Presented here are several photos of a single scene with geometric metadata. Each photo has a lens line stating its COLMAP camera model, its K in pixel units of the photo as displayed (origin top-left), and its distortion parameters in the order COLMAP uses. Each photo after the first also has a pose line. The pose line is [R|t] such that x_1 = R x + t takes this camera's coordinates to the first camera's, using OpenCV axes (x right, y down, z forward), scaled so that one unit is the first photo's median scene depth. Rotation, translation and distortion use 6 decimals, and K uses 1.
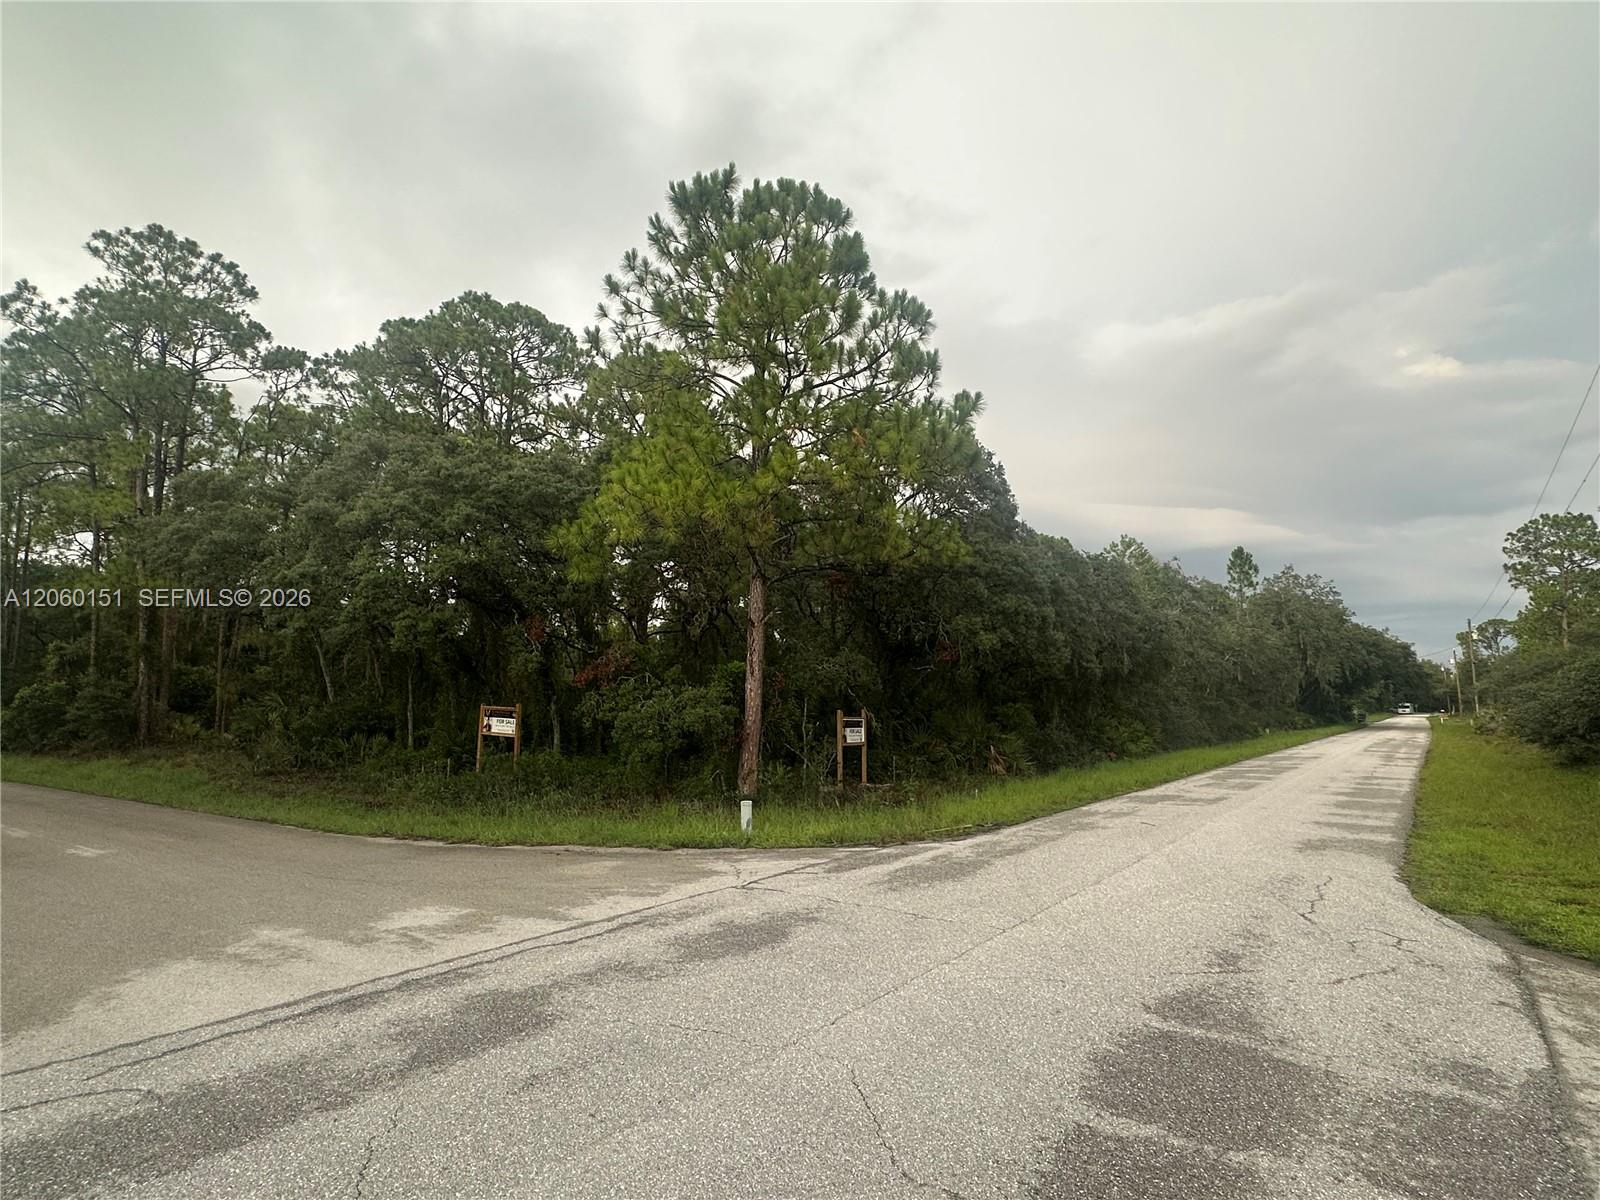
lens RADIAL K [[875.0, 0, 800.0], [0, 875.0, 600.0], [0, 0, 1]] dist [0.000464, -0.000864]
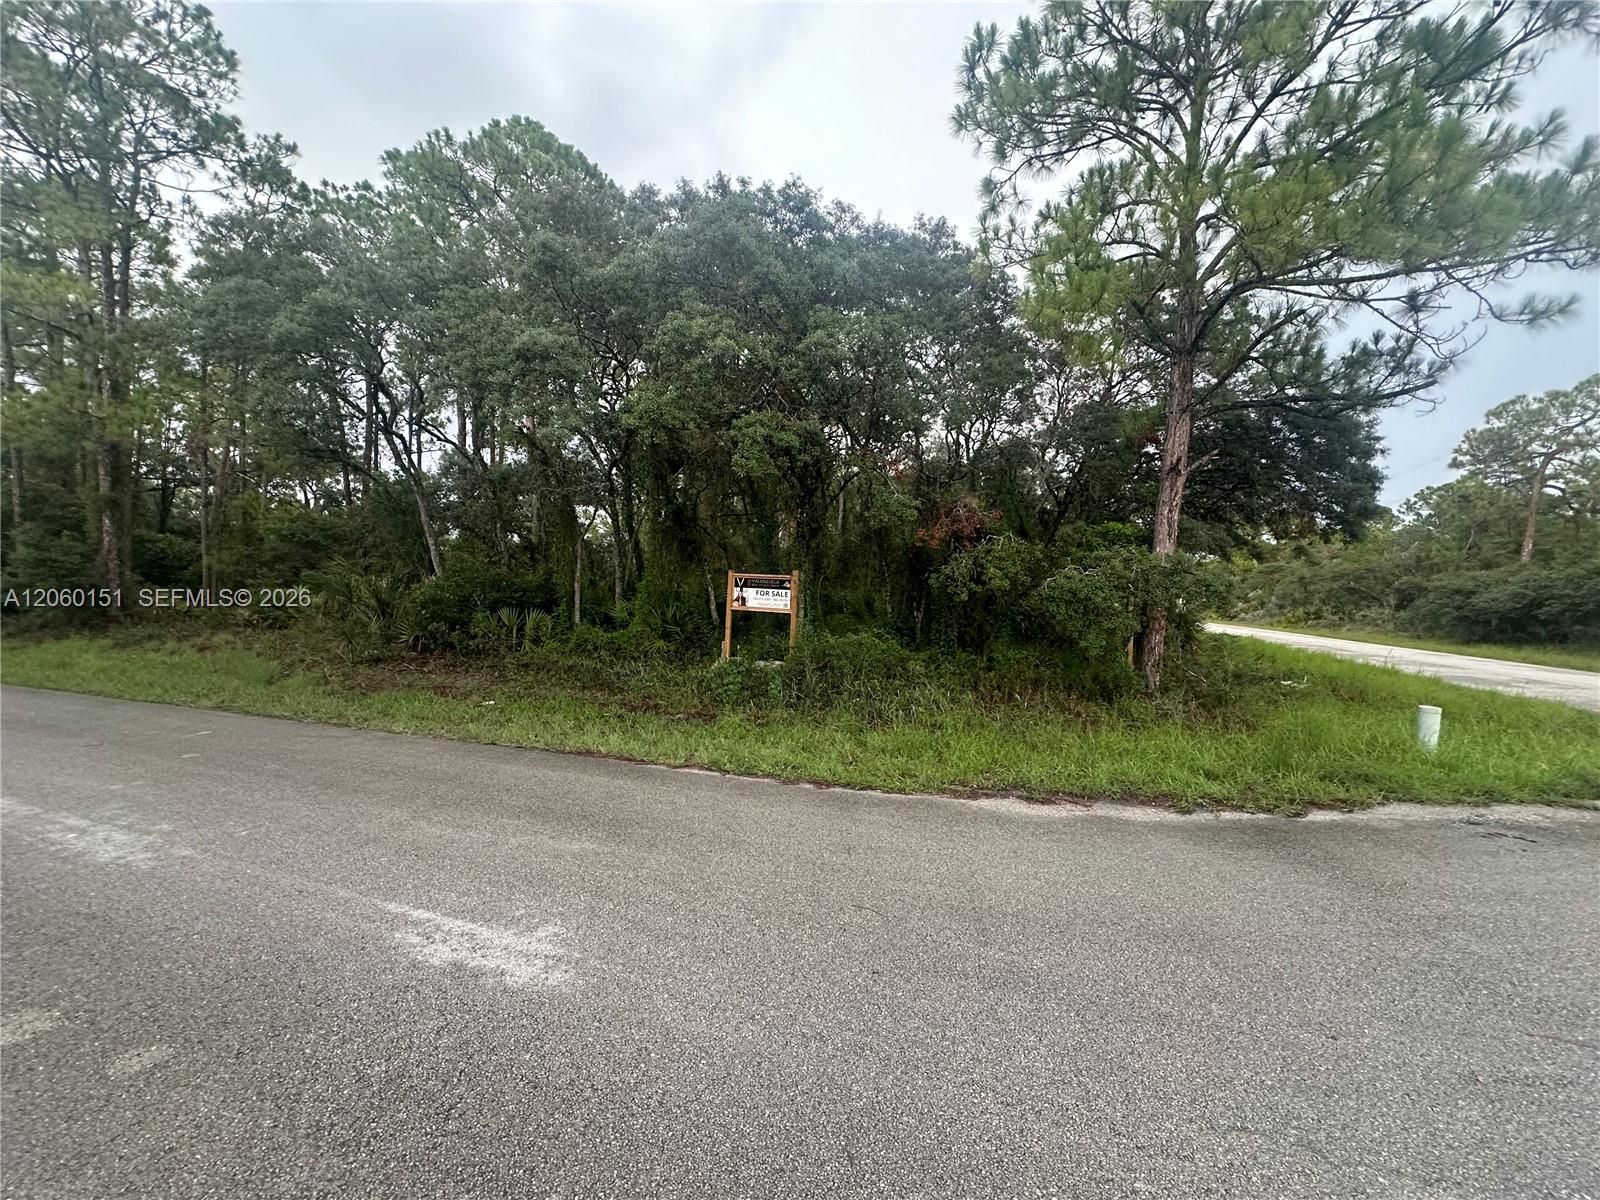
lens RADIAL K [[642.5, 0, 801.7], [0, 642.5, 595.4], [0, 0, 1]] dist [-0.001688, 0.000116]
pose [[0.968891, 0.010032, 0.247286, -0.402235], [-0.041088, 0.991832, 0.120750, 0.062295], [-0.244055, -0.127154, 0.961389, 0.391711]]
